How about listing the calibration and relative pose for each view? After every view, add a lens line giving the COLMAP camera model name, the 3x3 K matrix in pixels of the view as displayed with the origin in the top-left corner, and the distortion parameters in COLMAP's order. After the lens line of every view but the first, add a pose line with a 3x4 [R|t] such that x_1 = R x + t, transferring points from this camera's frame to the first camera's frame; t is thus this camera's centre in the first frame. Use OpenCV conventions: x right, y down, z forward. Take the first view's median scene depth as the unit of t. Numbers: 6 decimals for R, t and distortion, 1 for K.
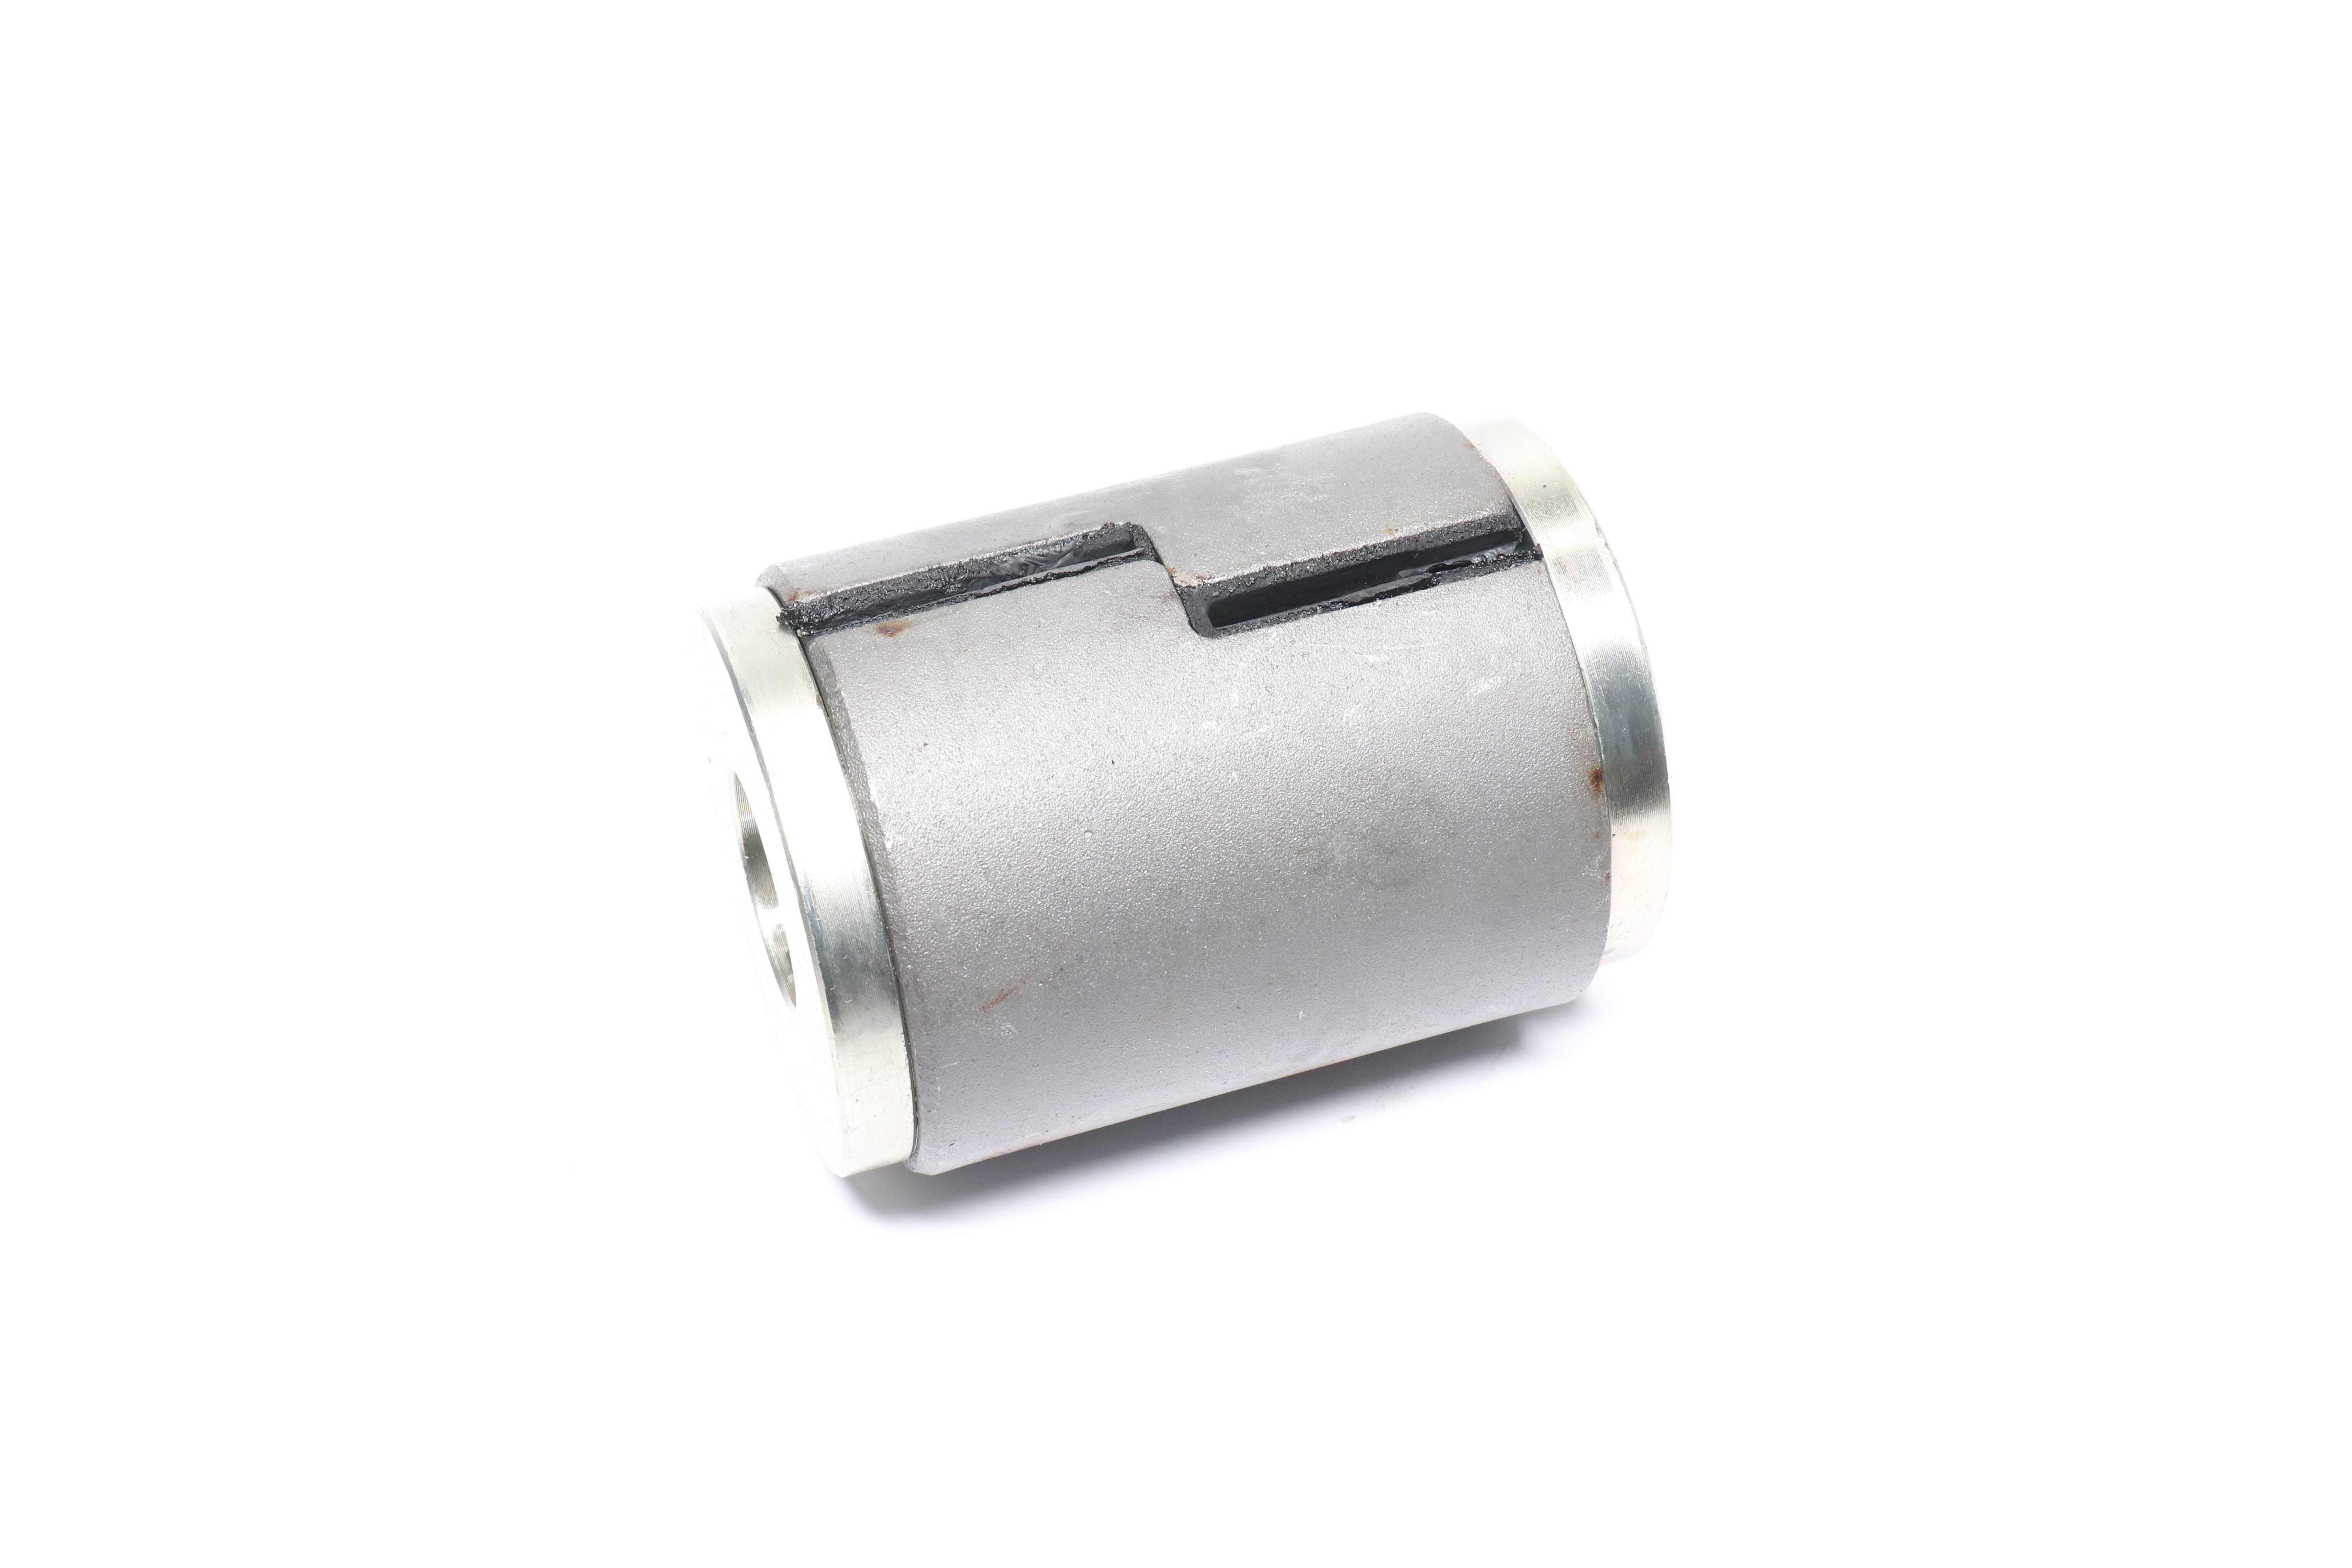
lens RADIAL K [[3846.5, 0, 1177.0], [0, 3846.5, 784.2], [0, 0, 1]] dist [0.351449, 0.000000]
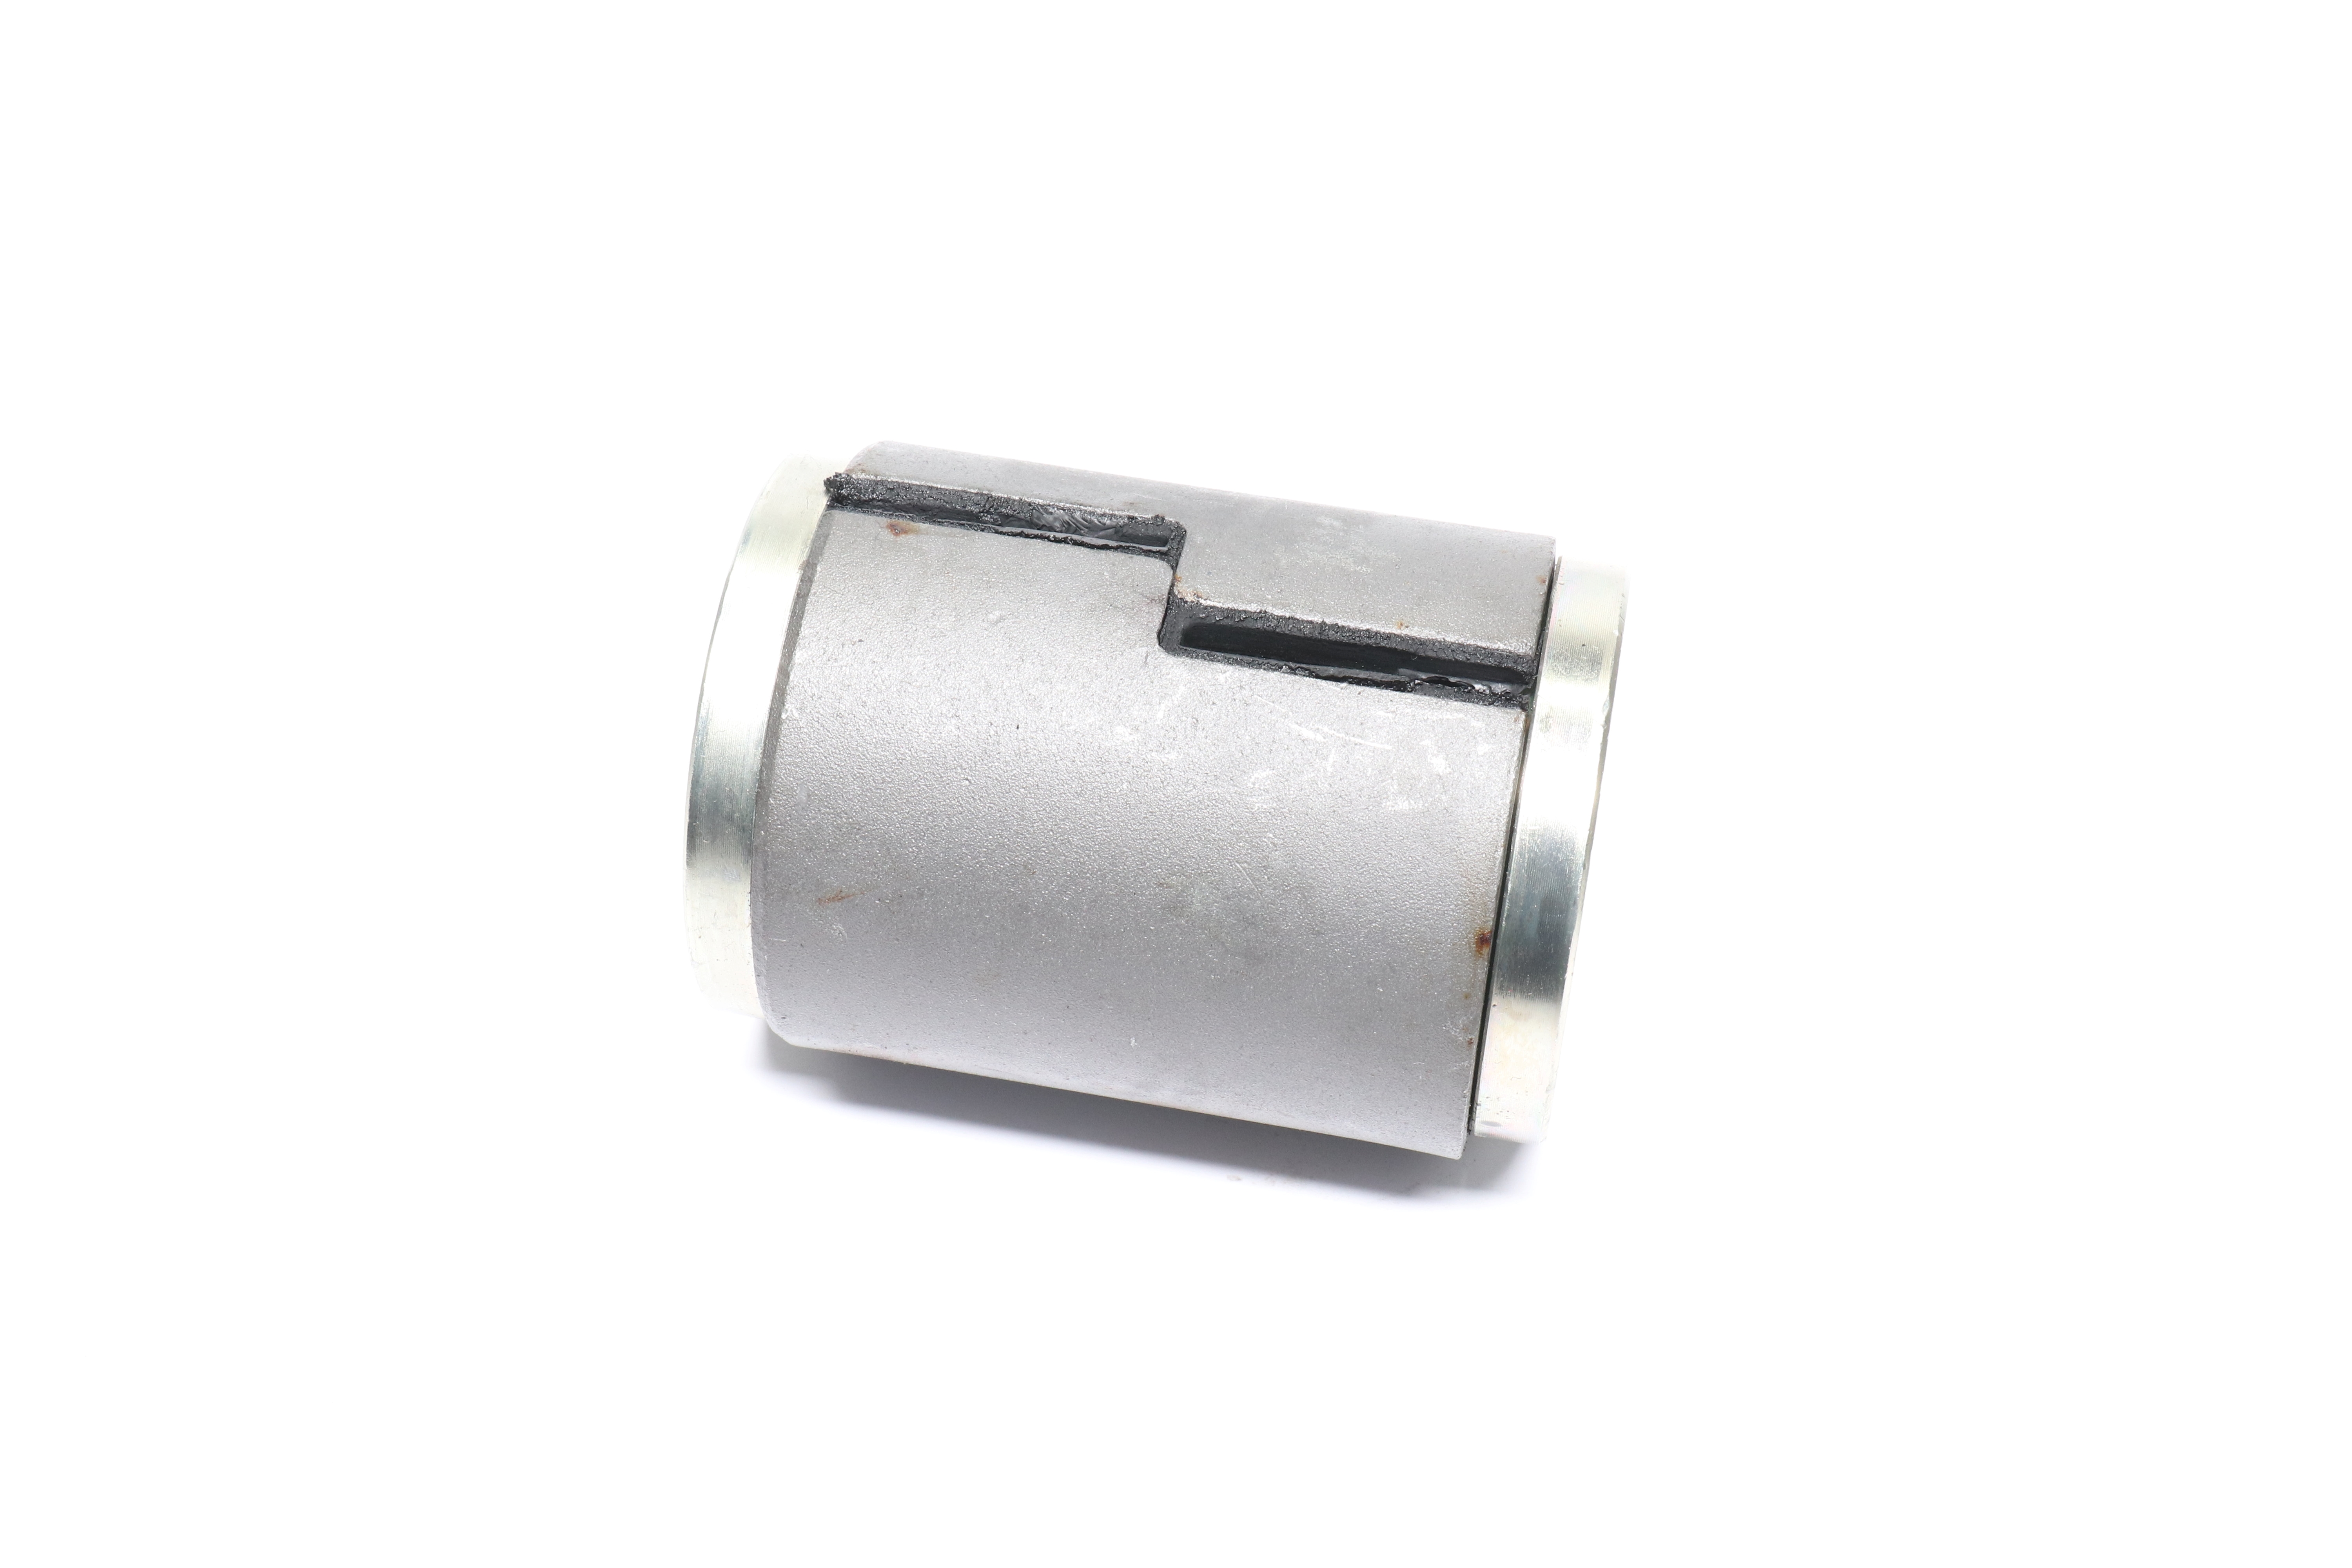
lens RADIAL K [[3846.5, 0, 1150.8], [0, 3846.5, 785.2], [0, 0, 1]] dist [0.351449, 0.000000]
pose [[0.849449, 0.380072, -0.366037, 0.379036], [-0.378243, 0.922257, 0.079842, -0.083401], [0.367925, 0.070629, 0.927169, 0.076159]]
